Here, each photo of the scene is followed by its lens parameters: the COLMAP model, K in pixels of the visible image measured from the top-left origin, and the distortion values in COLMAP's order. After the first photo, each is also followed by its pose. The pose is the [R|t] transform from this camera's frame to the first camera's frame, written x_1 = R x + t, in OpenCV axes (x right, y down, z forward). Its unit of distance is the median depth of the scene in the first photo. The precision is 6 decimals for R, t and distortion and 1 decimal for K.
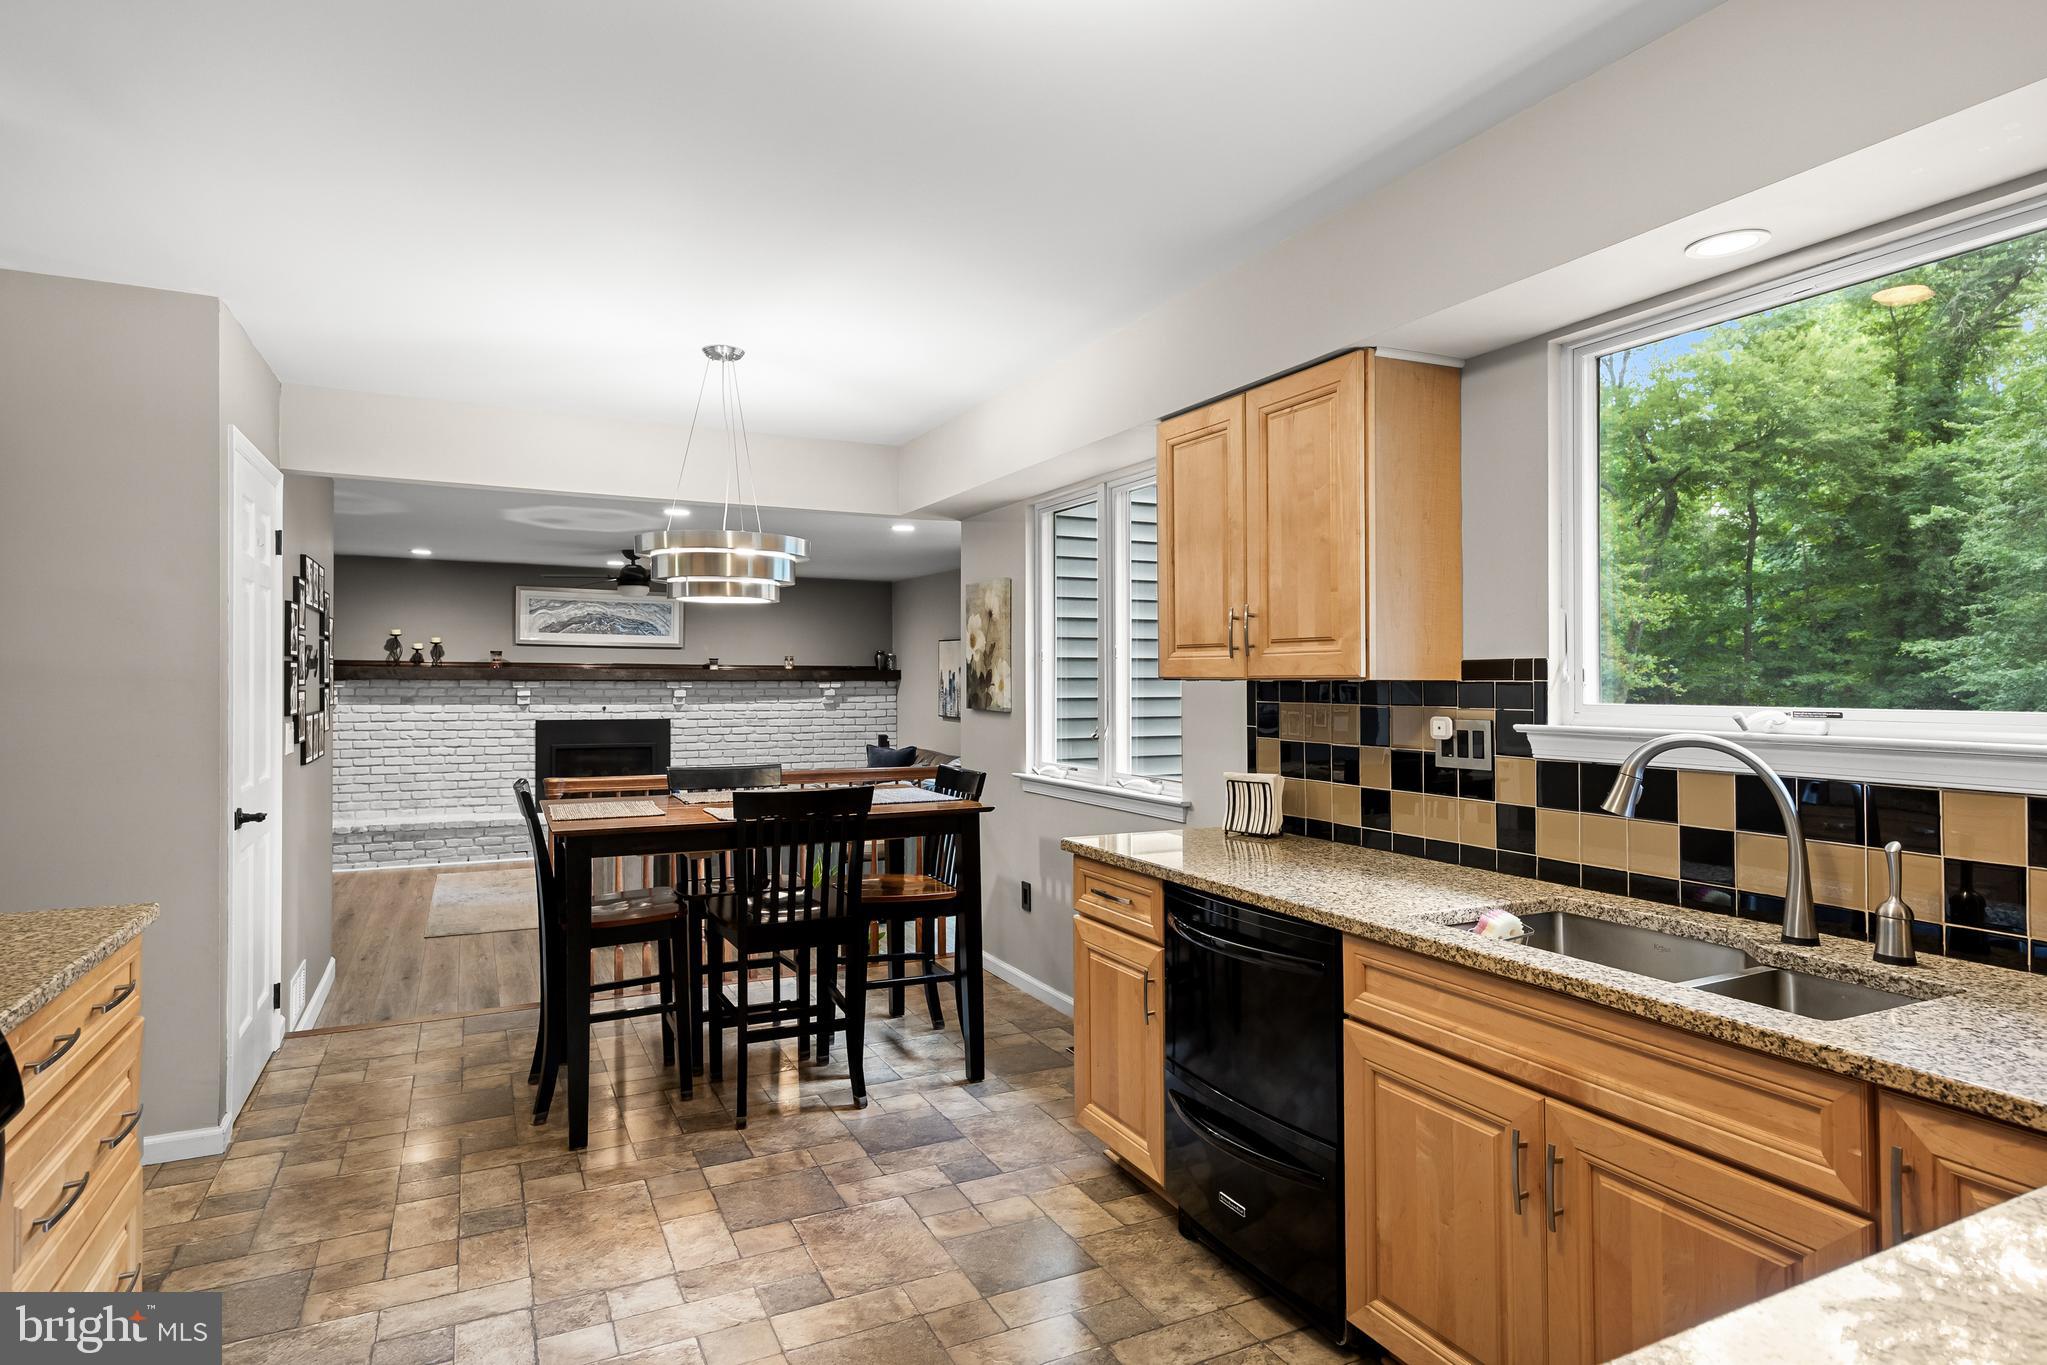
lens RADIAL K [[1135.7, 0, 1023.5], [0, 1135.7, 682.5], [0, 0, 1]] dist [-0.001339, -0.000308]
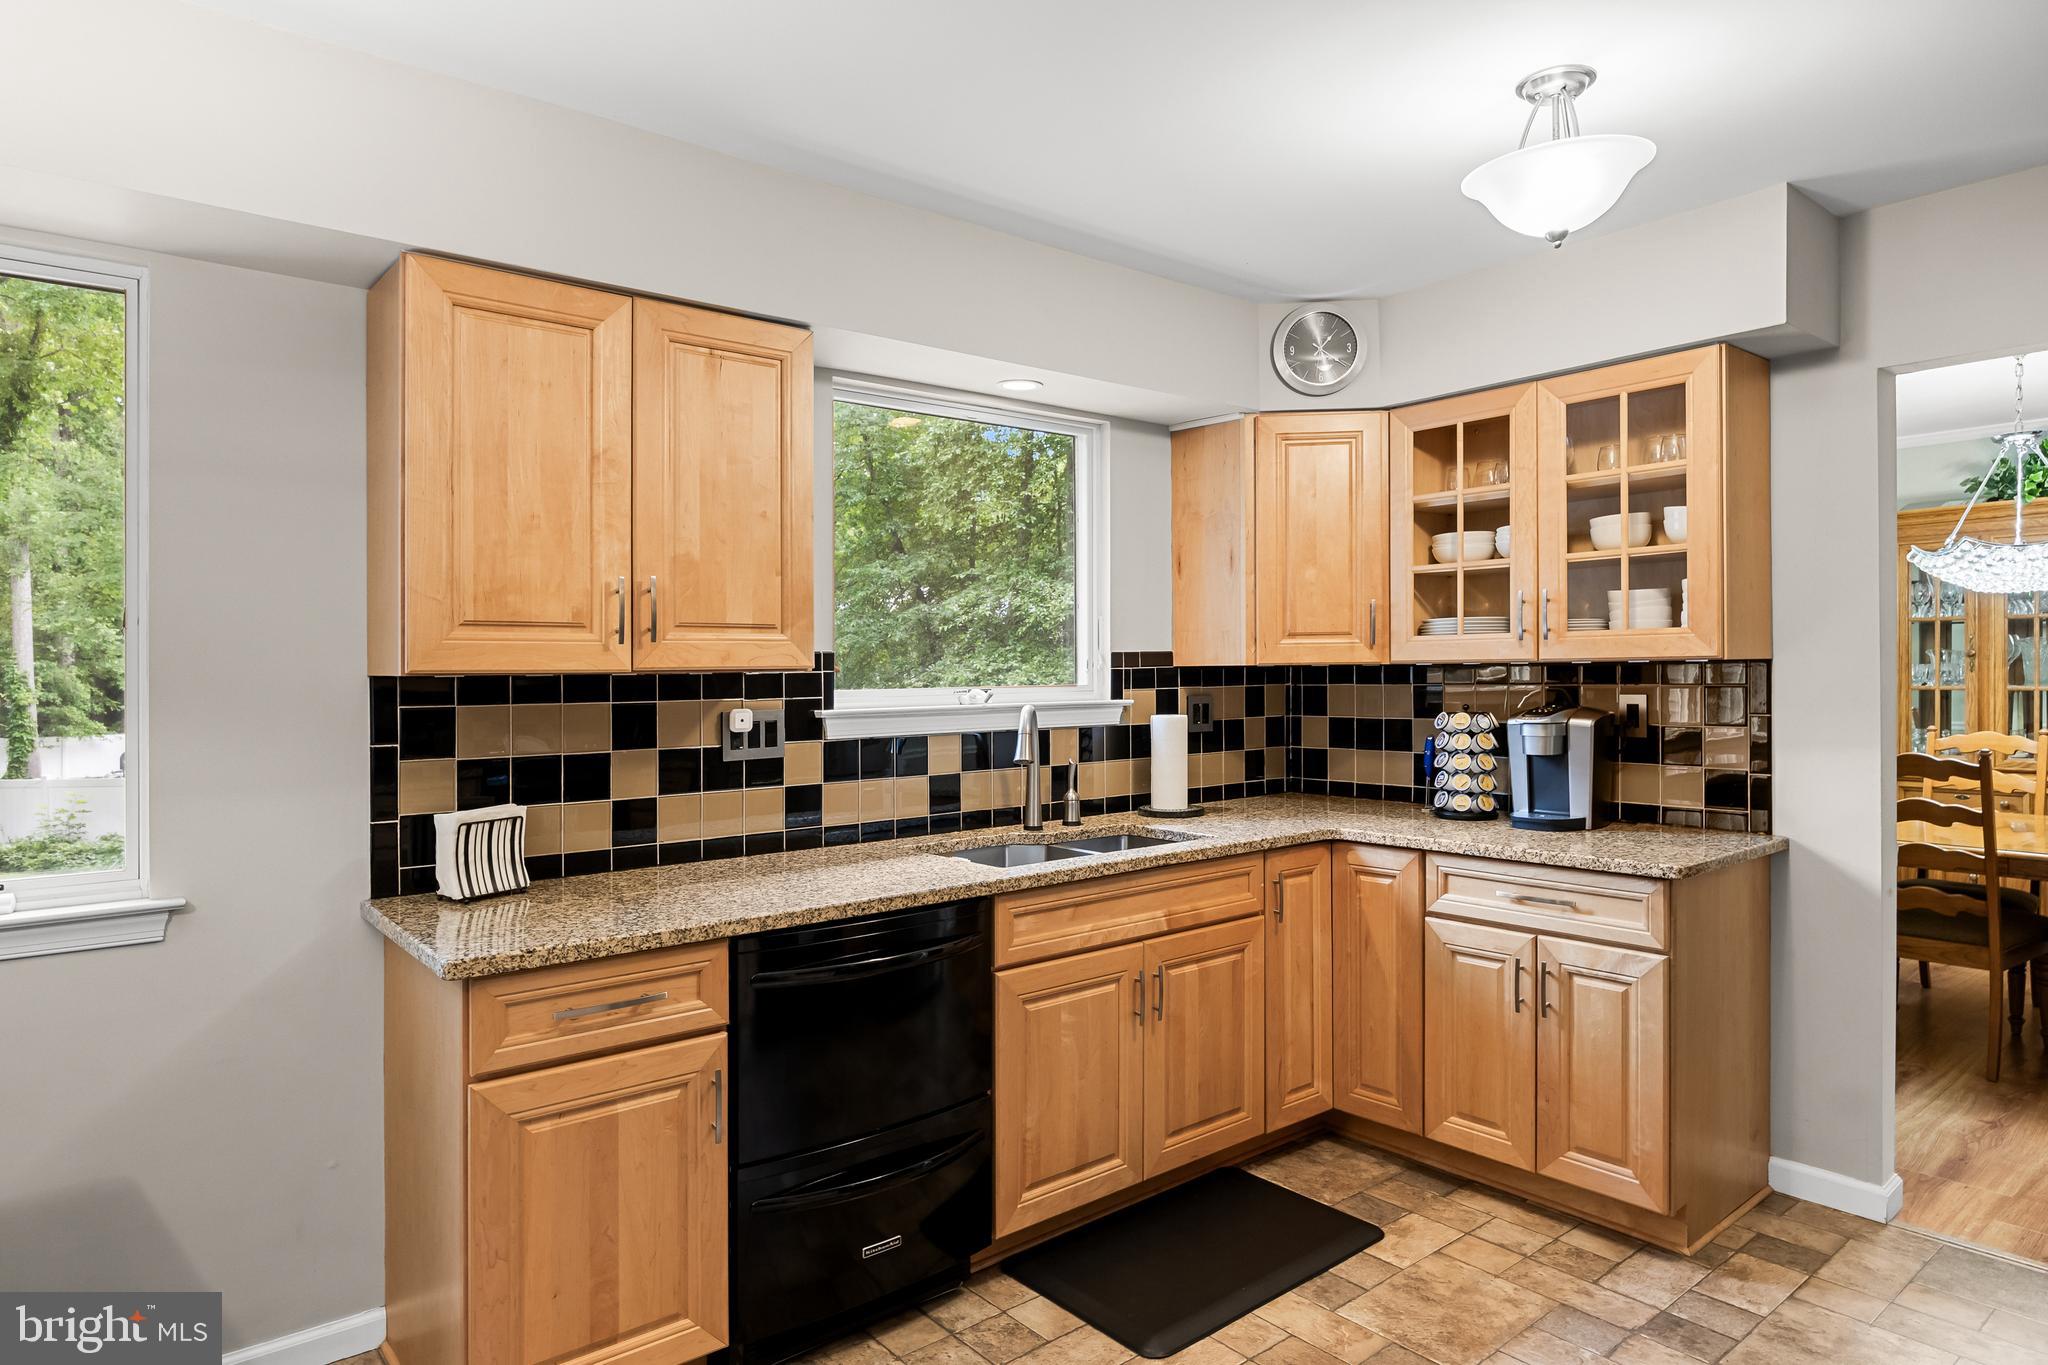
lens RADIAL K [[1193.8, 0, 1024.0], [0, 1193.8, 682.5], [0, 0, 1]] dist [0.000252, -0.000170]
pose [[-0.233621, -0.013510, 0.972234, -0.748722], [0.010031, 0.999817, 0.016303, -0.007690], [-0.972276, 0.013561, -0.233442, 1.077232]]
